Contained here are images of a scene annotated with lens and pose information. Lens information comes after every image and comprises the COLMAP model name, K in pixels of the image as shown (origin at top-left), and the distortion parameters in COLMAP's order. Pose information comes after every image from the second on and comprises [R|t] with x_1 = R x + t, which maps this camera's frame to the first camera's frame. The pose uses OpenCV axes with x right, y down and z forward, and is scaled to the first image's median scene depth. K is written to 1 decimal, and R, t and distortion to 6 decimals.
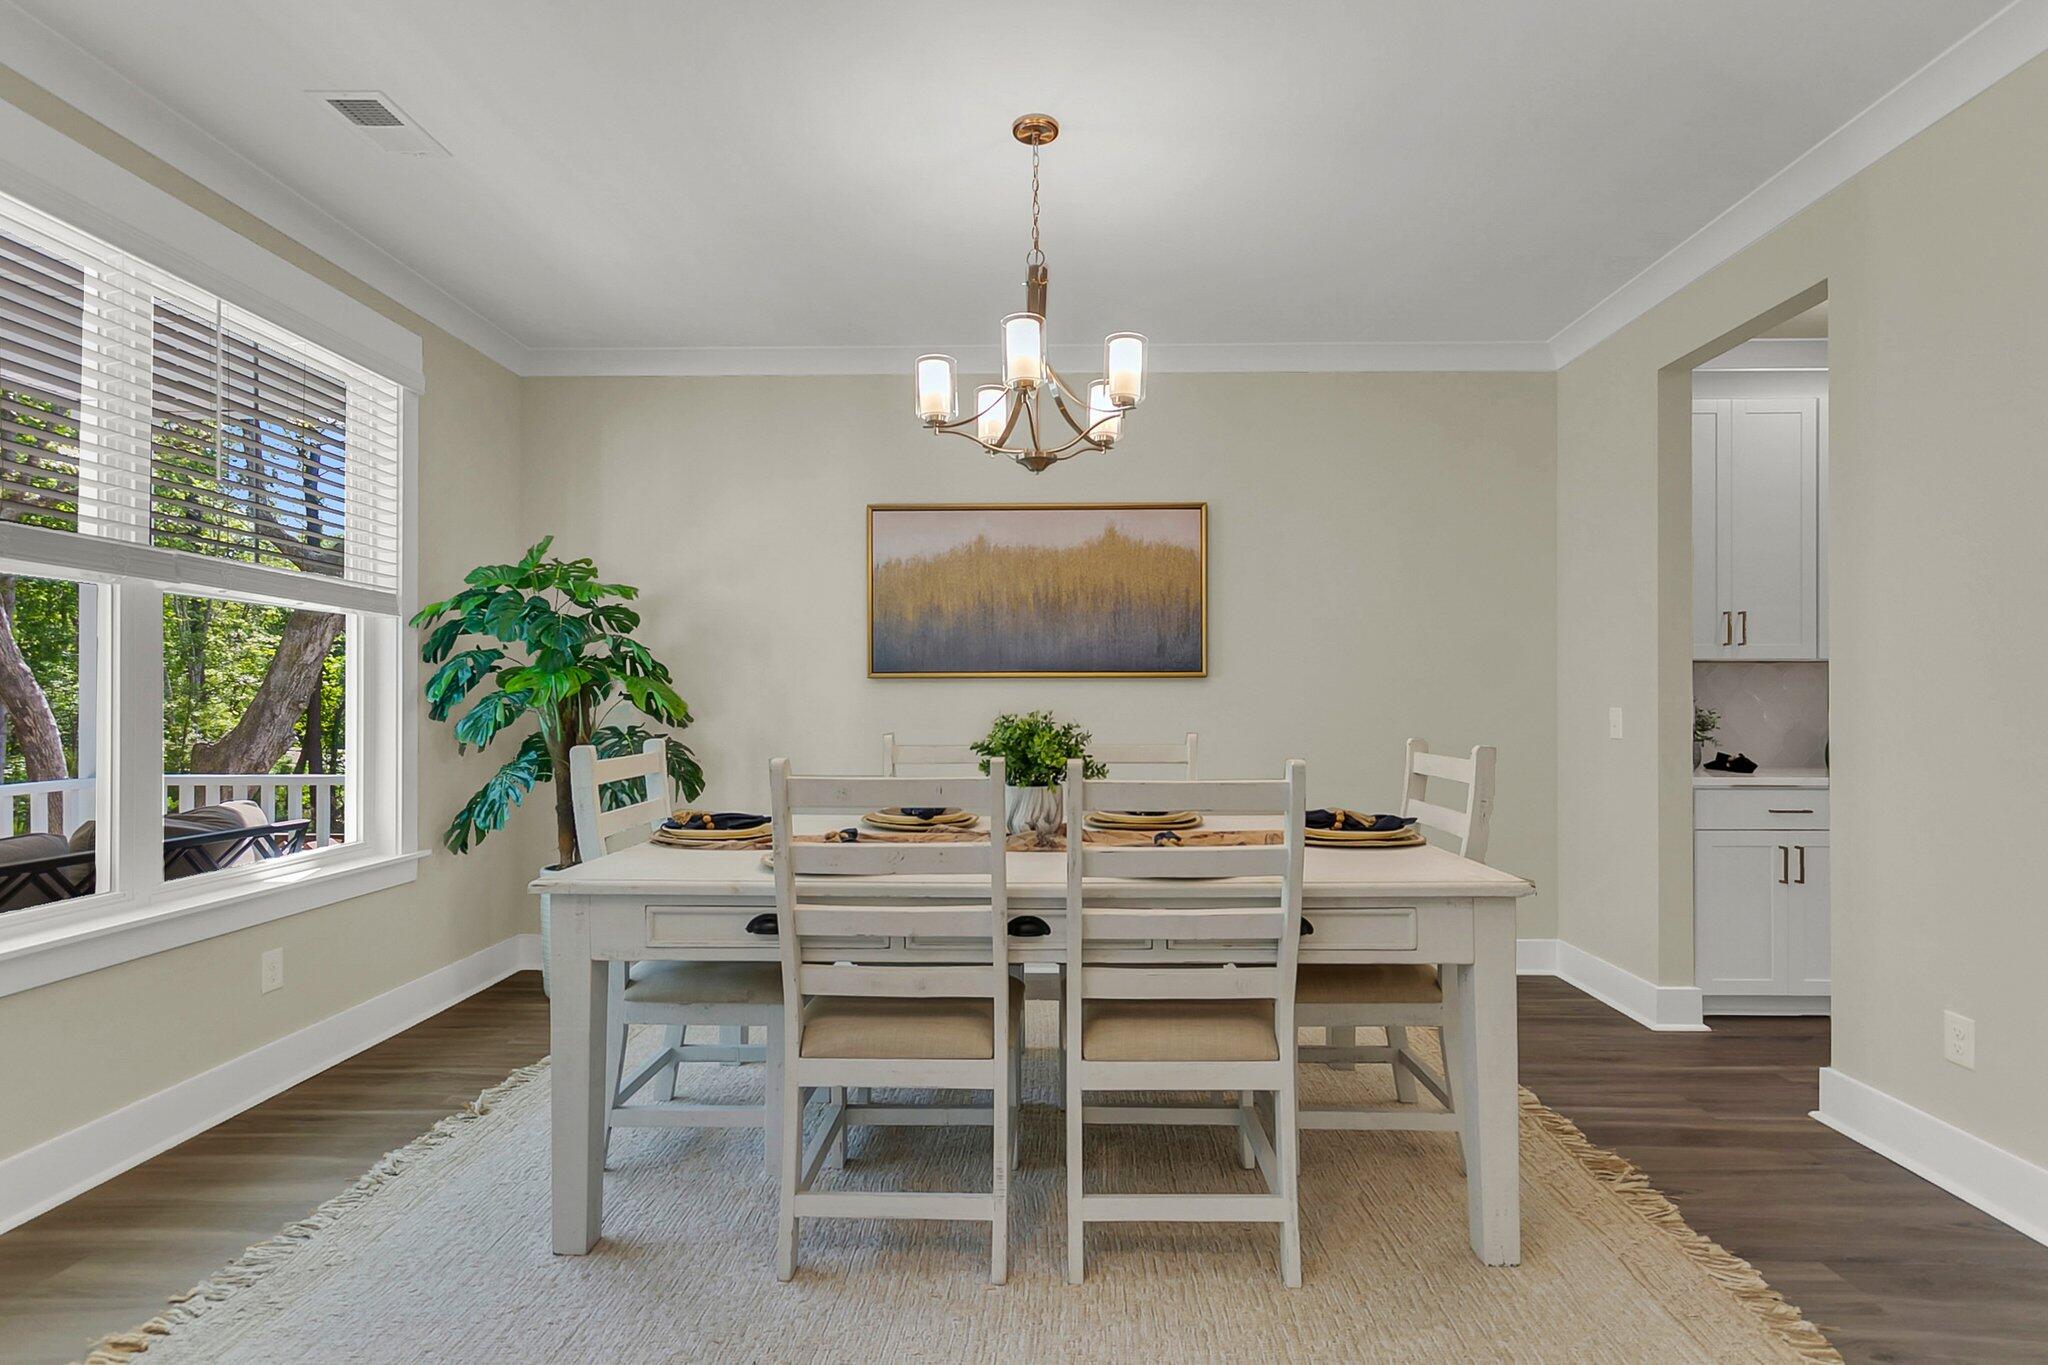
lens RADIAL K [[972.5, 0, 1037.6], [0, 972.5, 710.0], [0, 0, 1]] dist [-0.001160, -0.000342]
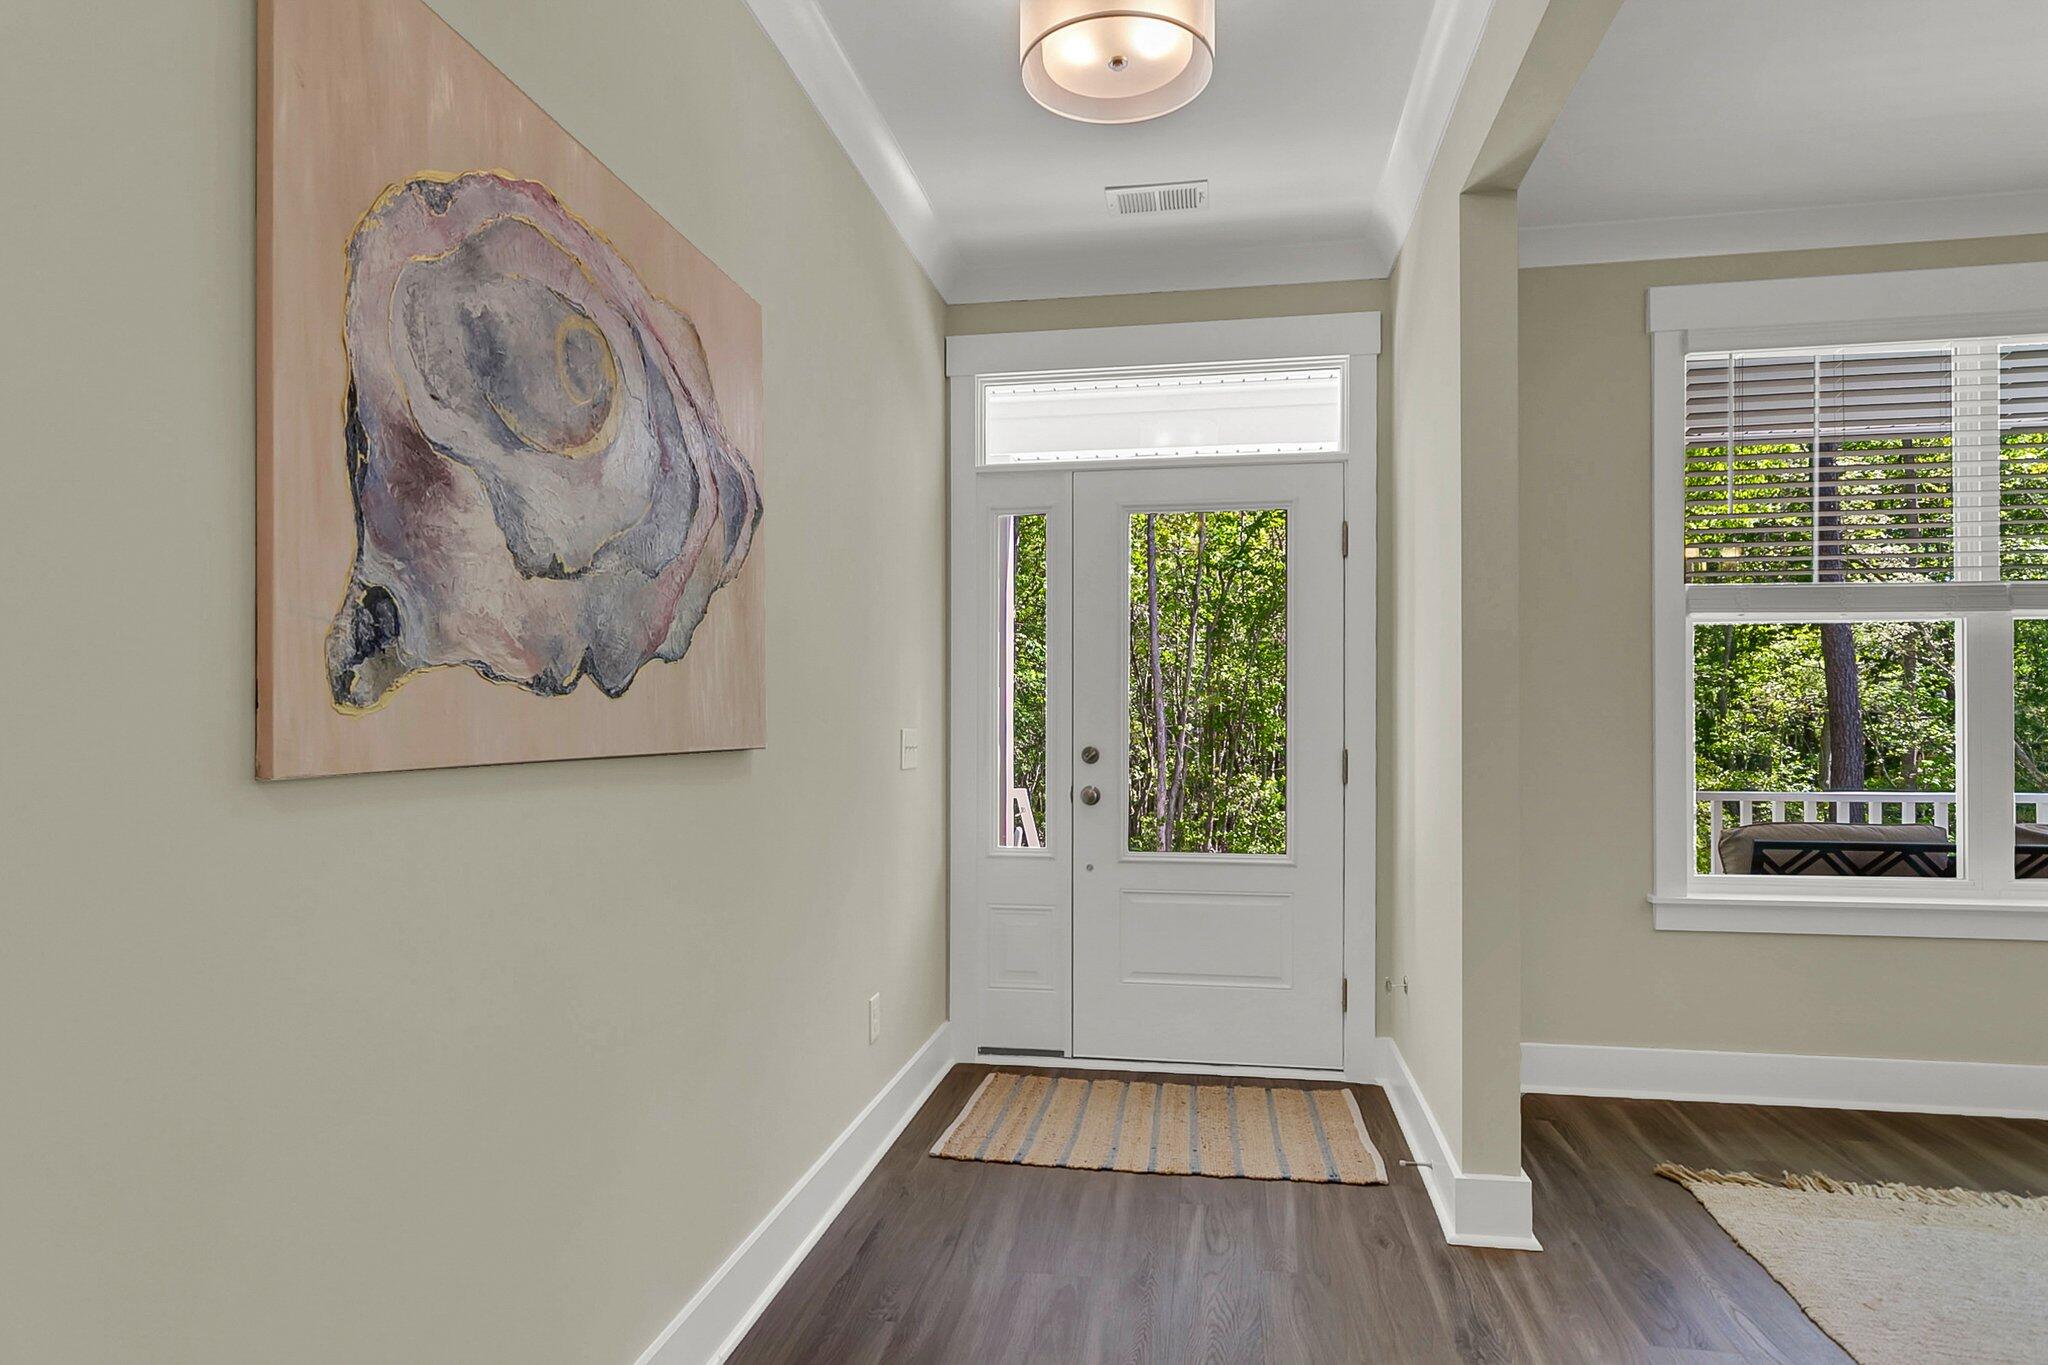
lens RADIAL K [[972.5, 0, 1037.6], [0, 972.5, 710.0], [0, 0, 1]] dist [-0.001160, -0.000342]
pose [[-0.159358, -0.008042, -0.987188, 0.409021], [-0.010789, 0.999921, -0.006404, -0.000004], [0.987162, 0.009630, -0.159432, 0.071577]]
